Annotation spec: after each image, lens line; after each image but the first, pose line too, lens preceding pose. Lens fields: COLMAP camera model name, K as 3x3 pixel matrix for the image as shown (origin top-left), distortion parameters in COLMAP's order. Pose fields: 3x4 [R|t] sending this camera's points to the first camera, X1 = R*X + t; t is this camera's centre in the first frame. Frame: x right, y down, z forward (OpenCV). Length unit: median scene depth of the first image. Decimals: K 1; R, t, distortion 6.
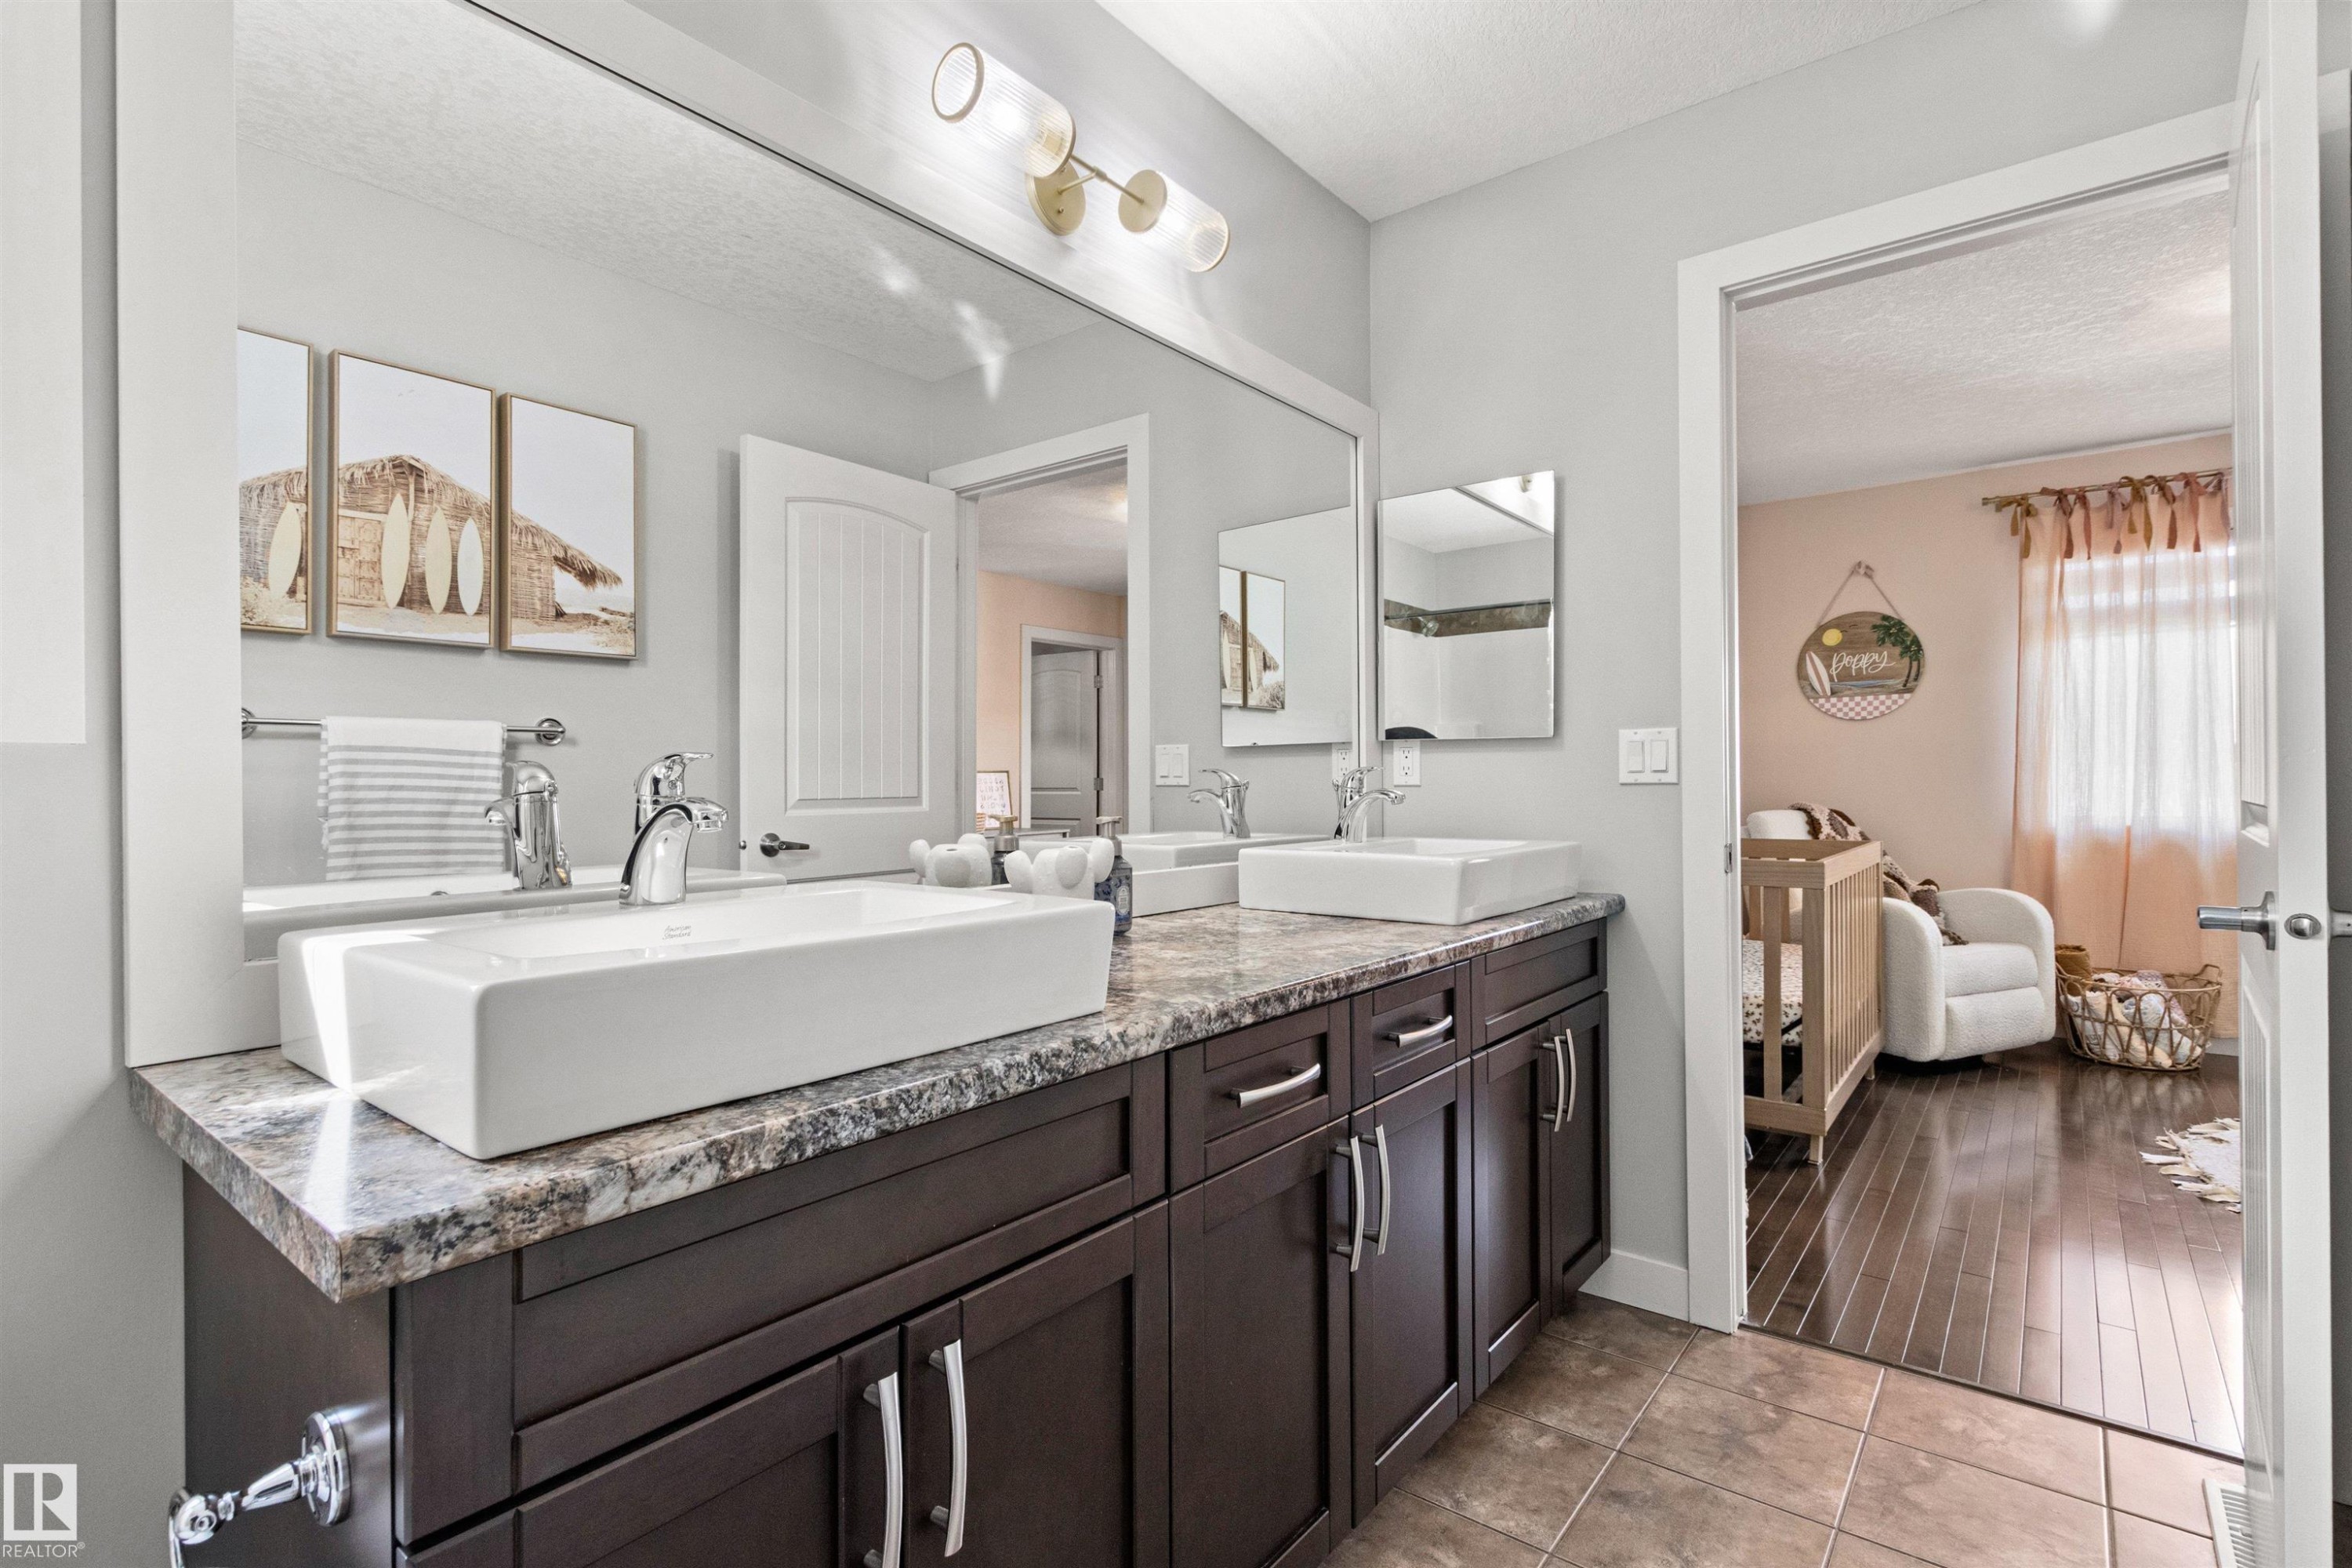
lens RADIAL K [[1082.4, 0, 1127.9], [0, 1082.4, 803.8], [0, 0, 1]] dist [0.007632, -0.003640]
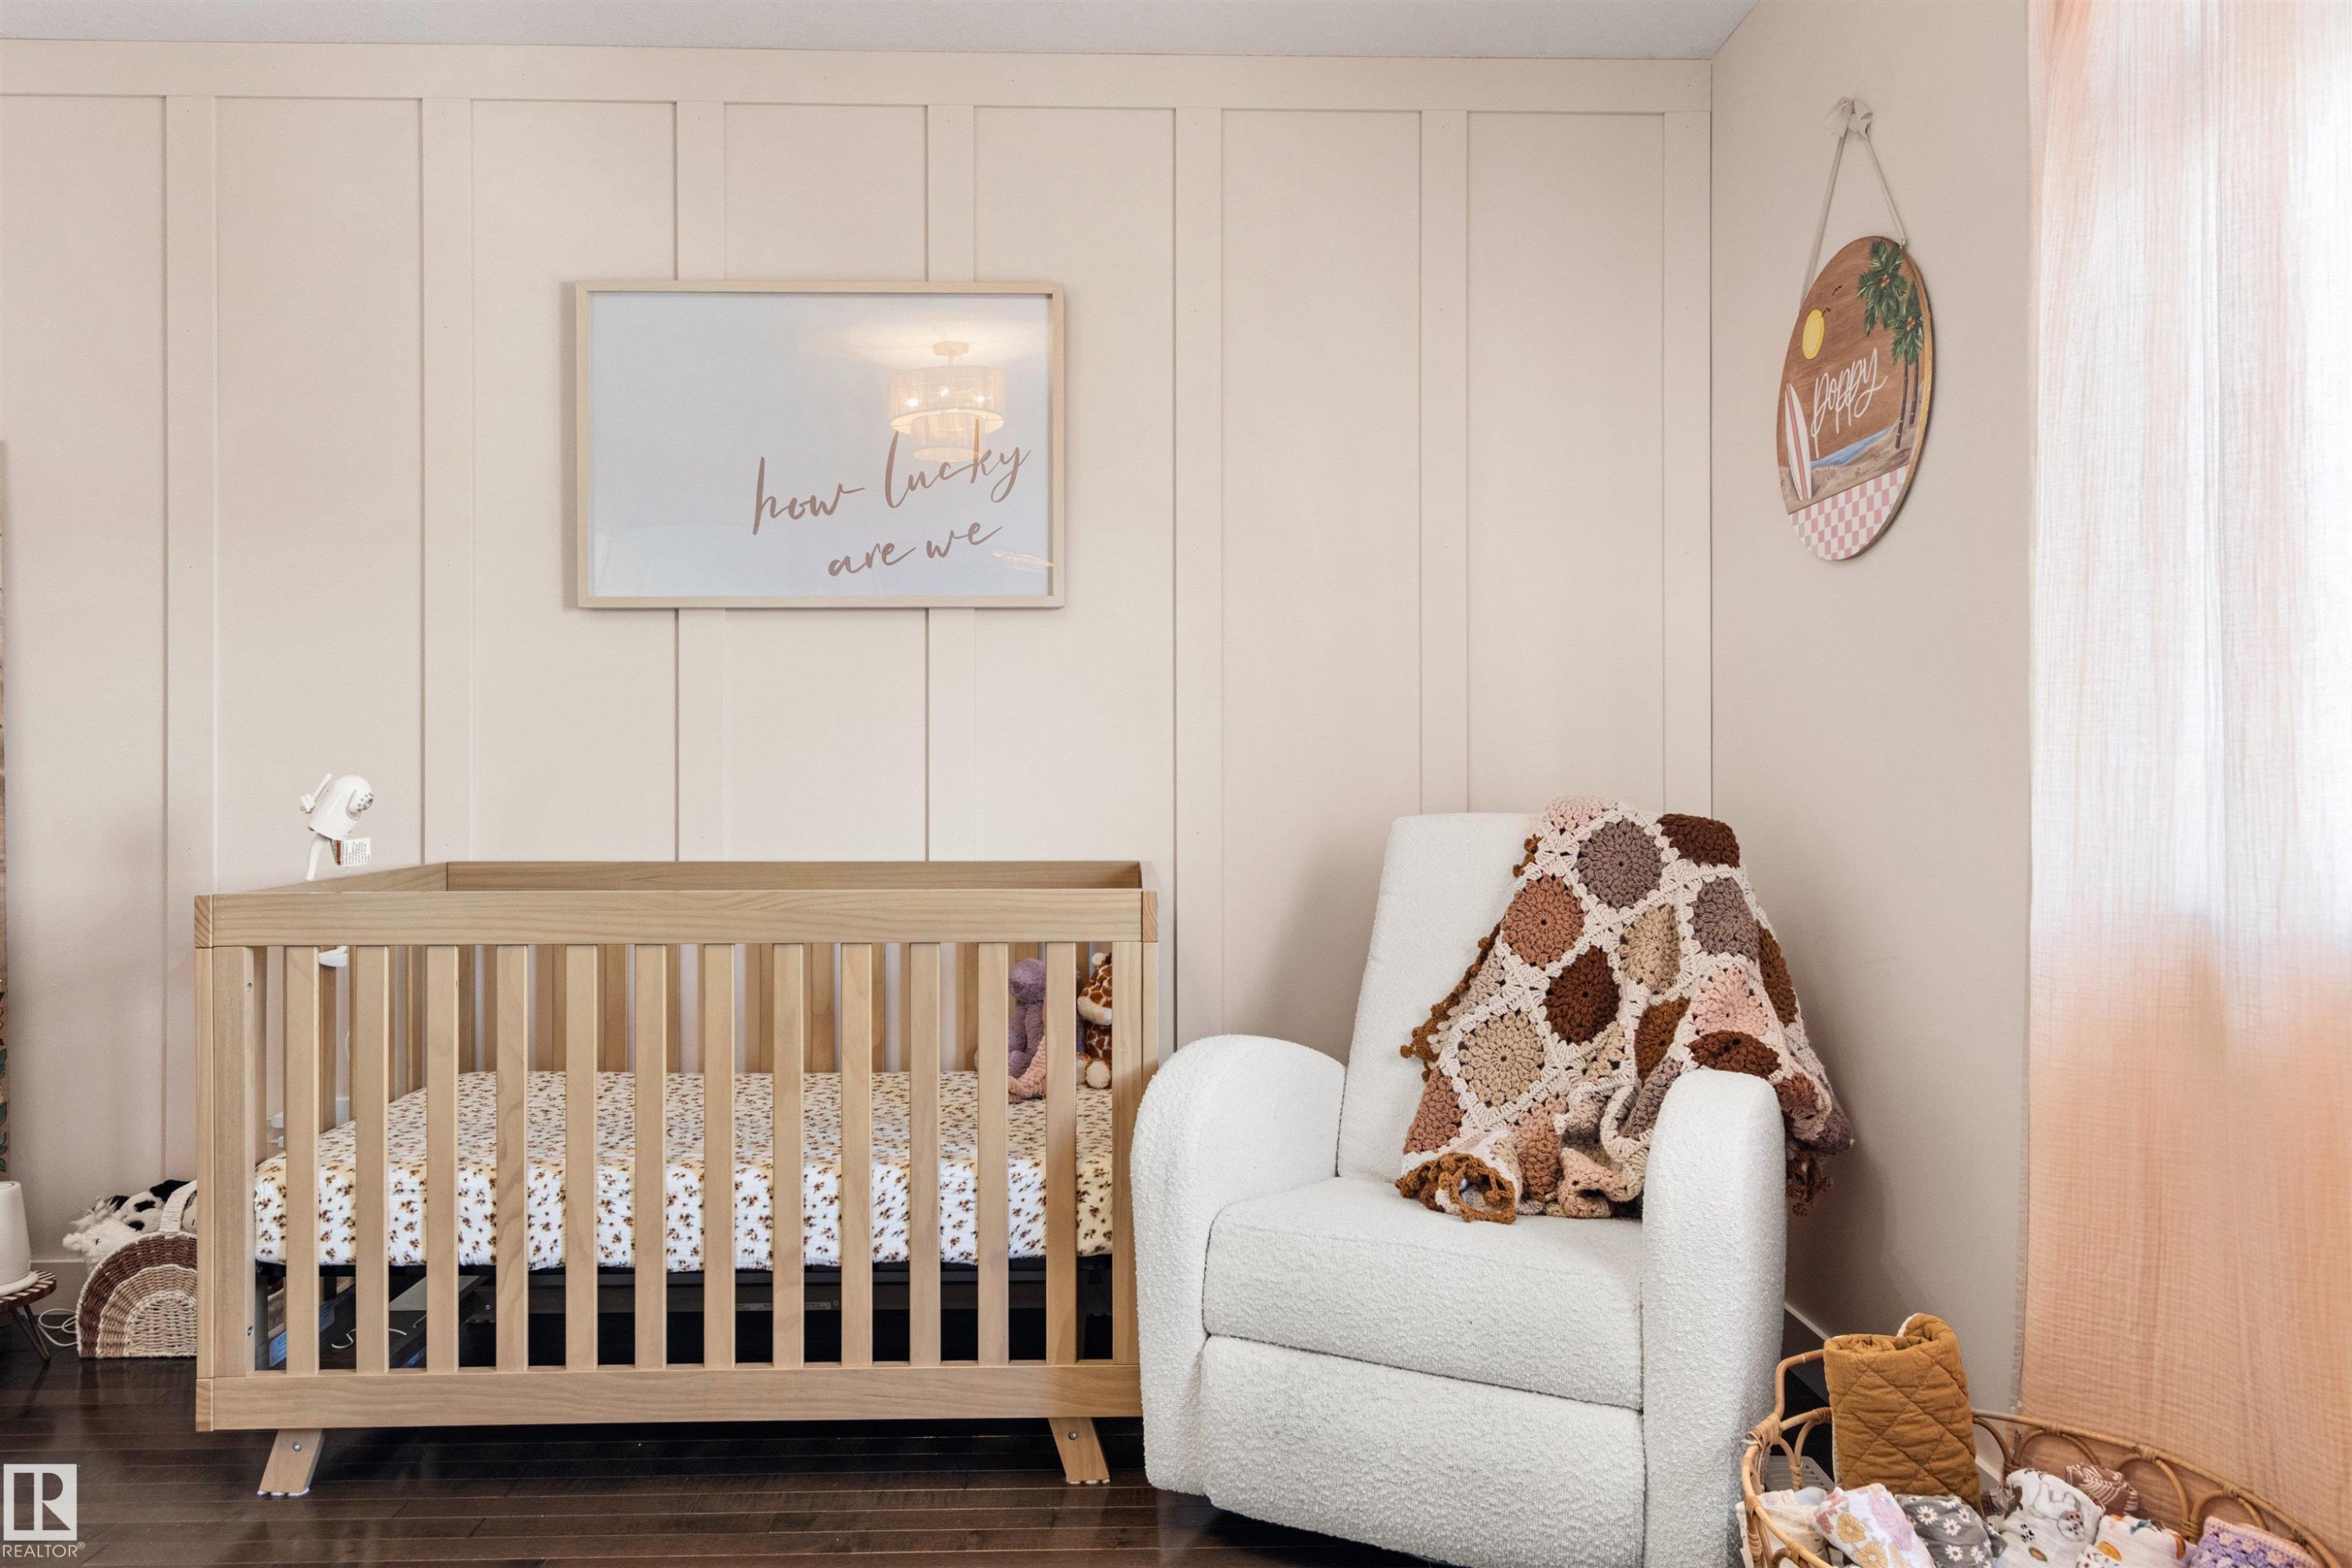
lens RADIAL K [[1499.0, 0, 1179.3], [0, 1499.0, 796.1], [0, 0, 1]] dist [0.006670, 0.000661]
pose [[0.662008, 0.013328, -0.749378, 0.974576], [-0.016188, 0.999863, 0.003483, -0.000779], [0.749322, 0.009825, 0.662133, 0.577002]]
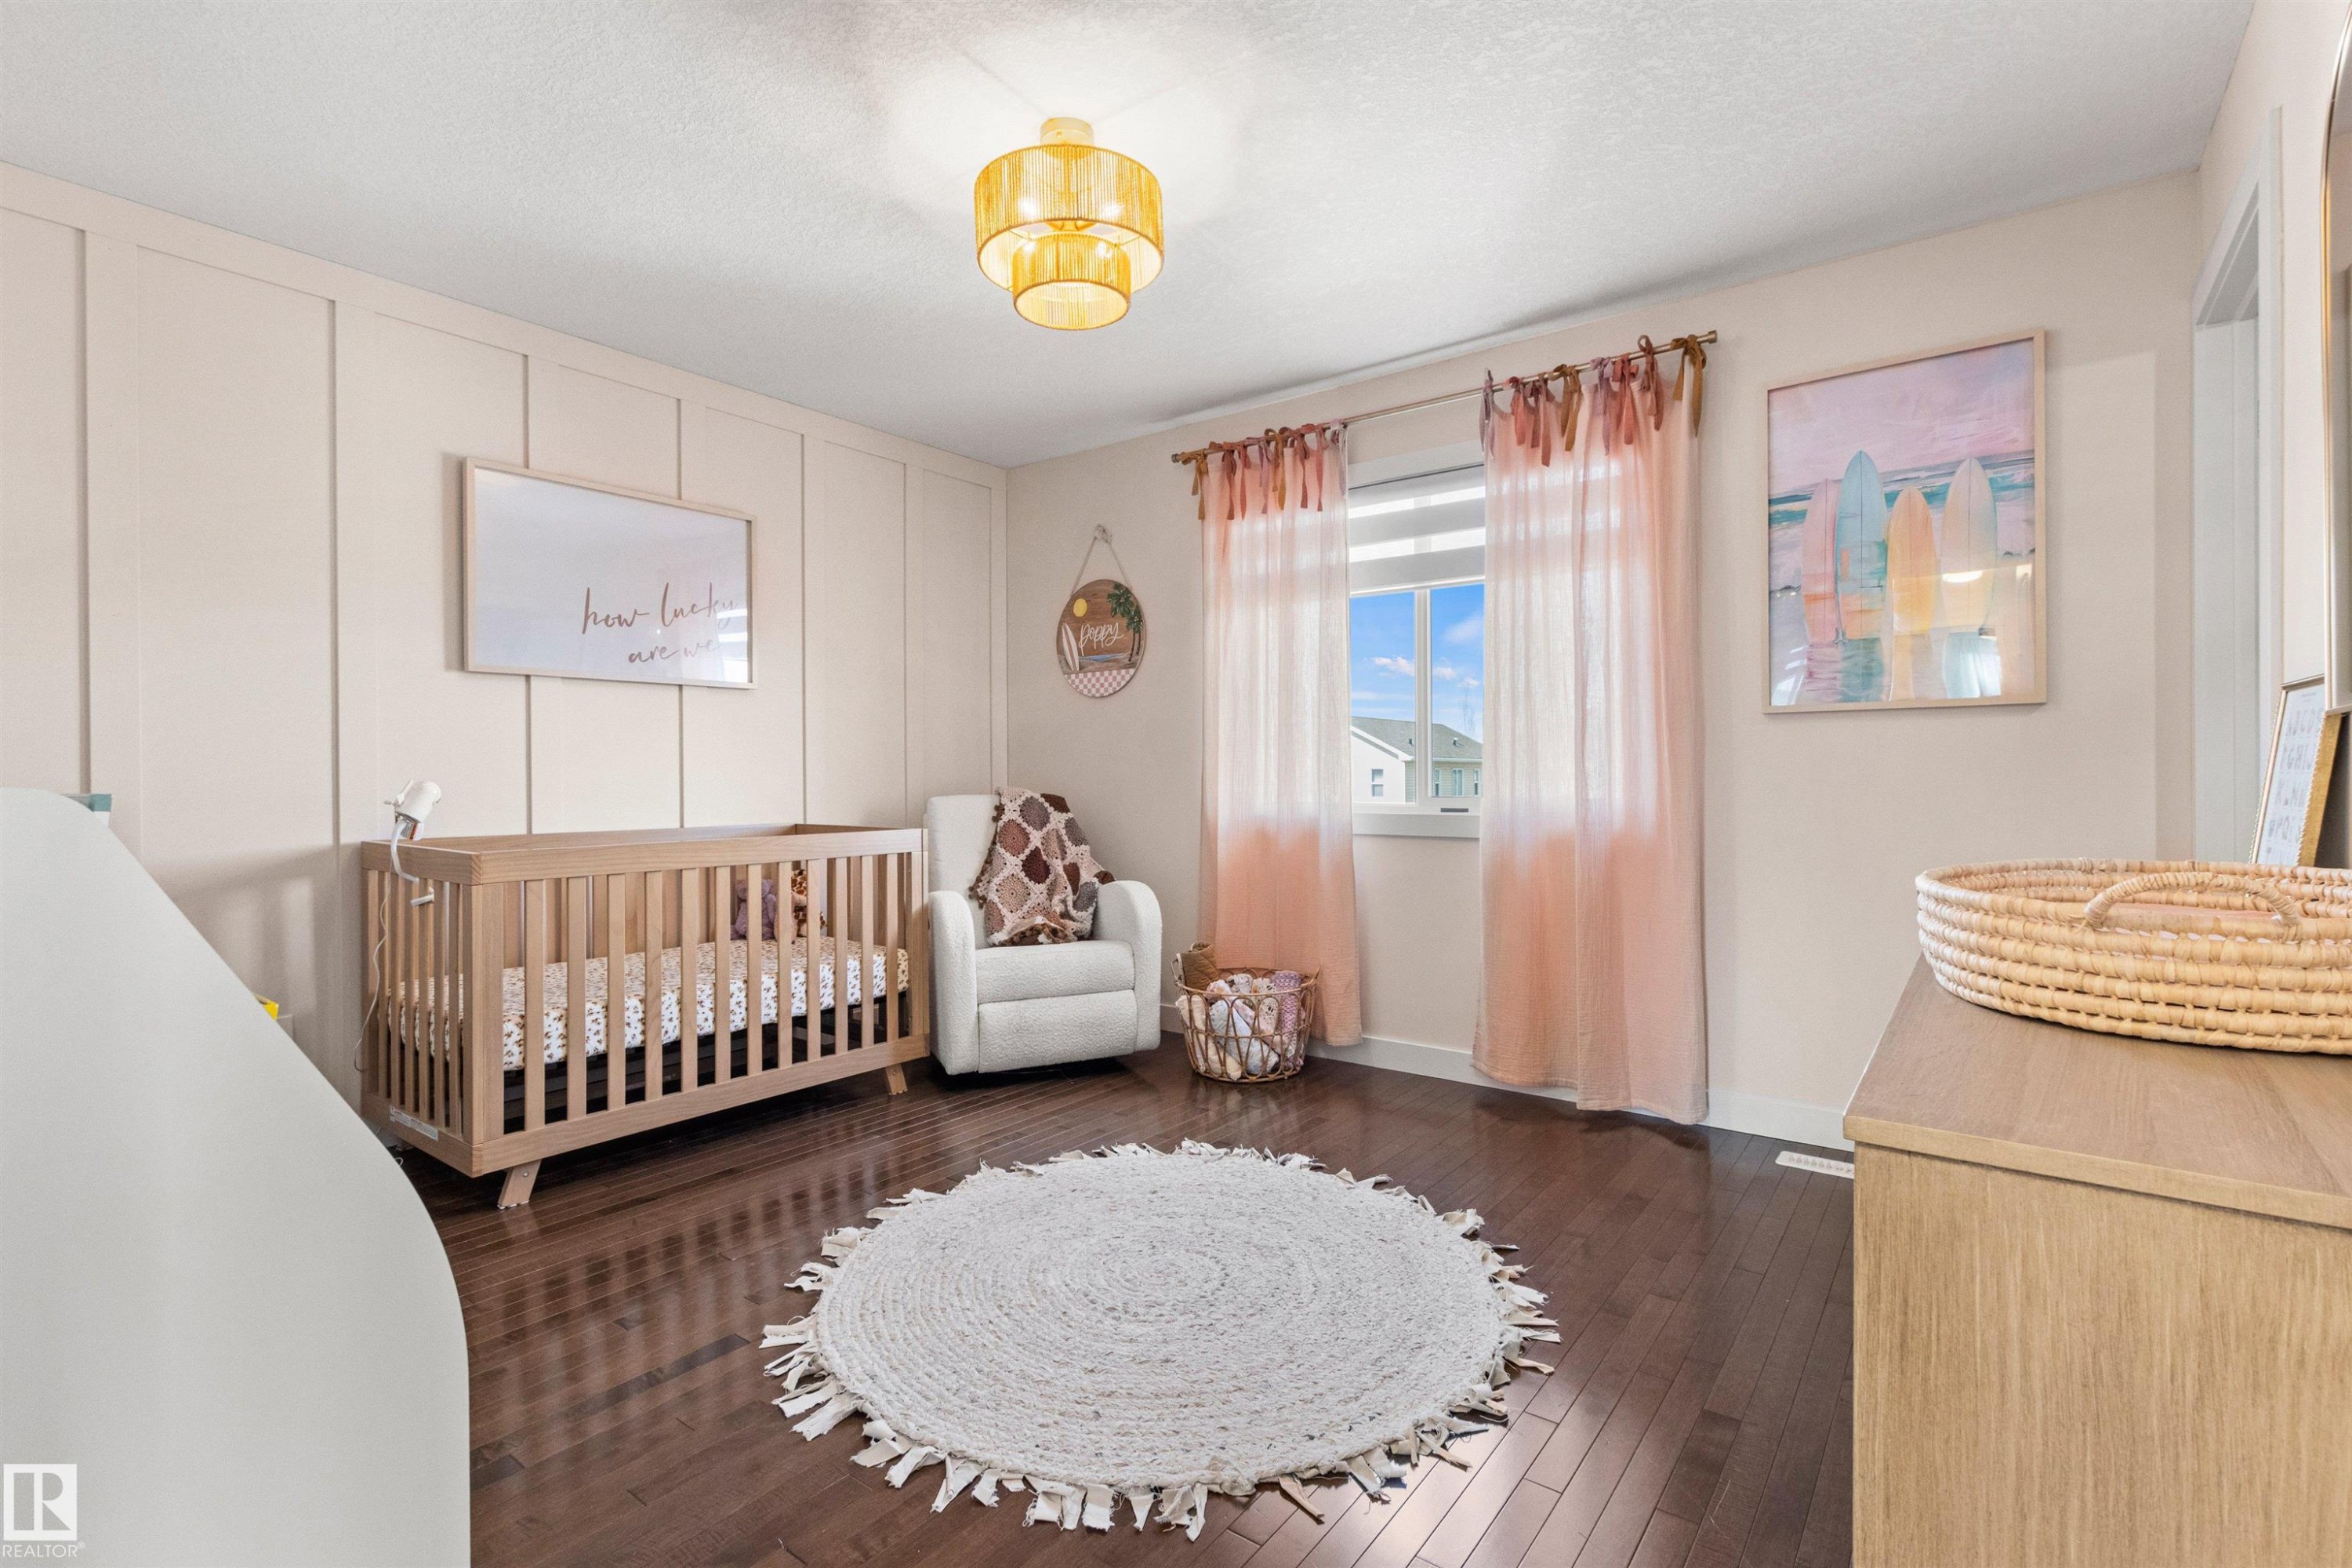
lens RADIAL K [[1082.4, 0, 1167.0], [0, 1082.4, 801.5], [0, 0, 1]] dist [0.007632, -0.003640]
pose [[0.999247, 0.004893, 0.038479, 0.760711], [-0.005307, 0.999929, 0.010649, 0.001039], [-0.038425, -0.010845, 0.999203, 0.087633]]
